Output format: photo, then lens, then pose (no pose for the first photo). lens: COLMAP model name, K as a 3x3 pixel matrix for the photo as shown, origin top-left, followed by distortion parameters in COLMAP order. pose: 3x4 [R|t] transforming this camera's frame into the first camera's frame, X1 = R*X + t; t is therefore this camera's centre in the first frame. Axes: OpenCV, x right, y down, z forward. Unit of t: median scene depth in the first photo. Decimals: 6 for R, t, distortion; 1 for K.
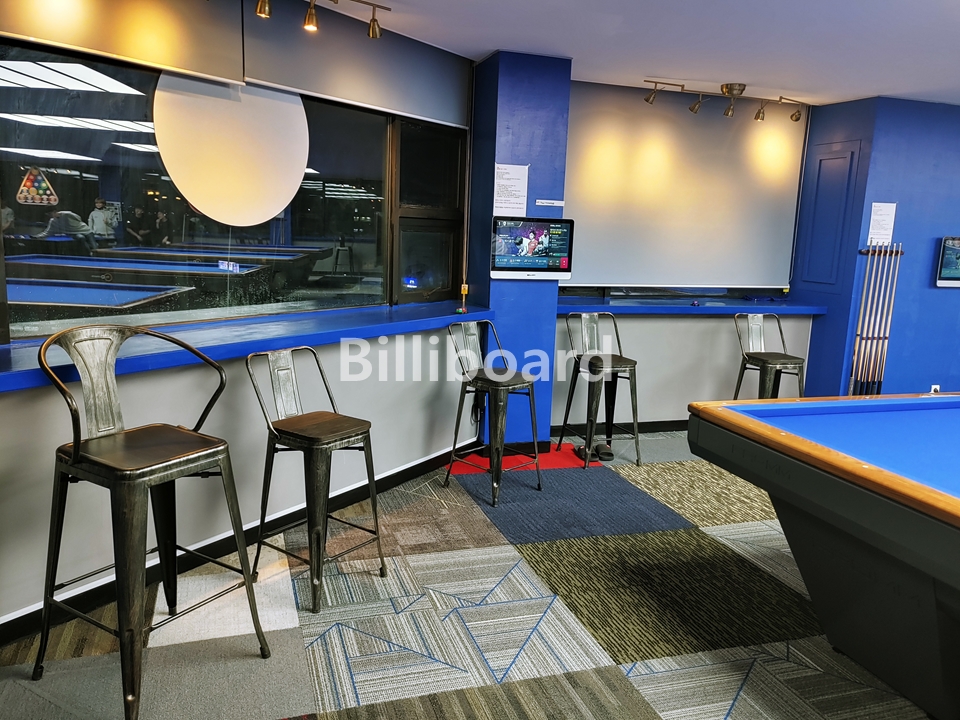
lens RADIAL K [[760.2, 0, 474.7], [0, 760.2, 380.1], [0, 0, 1]] dist [0.026448, -0.003817]
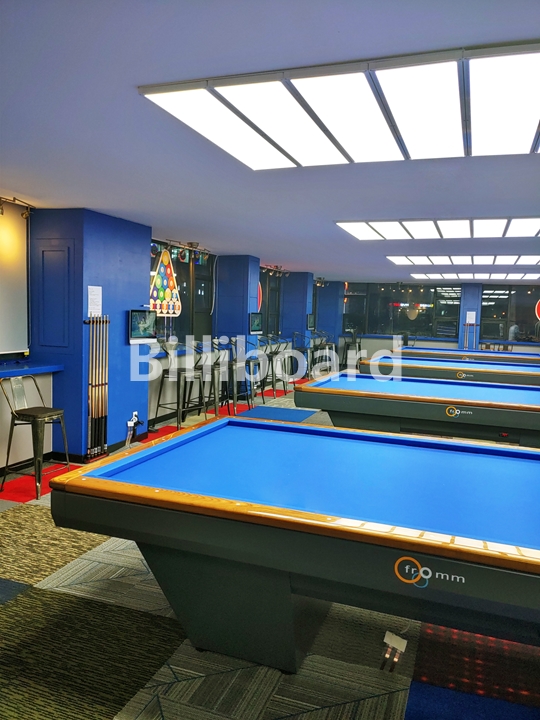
lens RADIAL K [[570.1, 0, 270.0], [0, 570.1, 360.0], [0, 0, 1]] dist [0.026448, -0.003817]
pose [[0.615084, -0.084252, 0.783948, -0.096429], [0.146890, 0.989112, -0.008949, -0.057342], [-0.774658, 0.120659, 0.620763, 0.179895]]
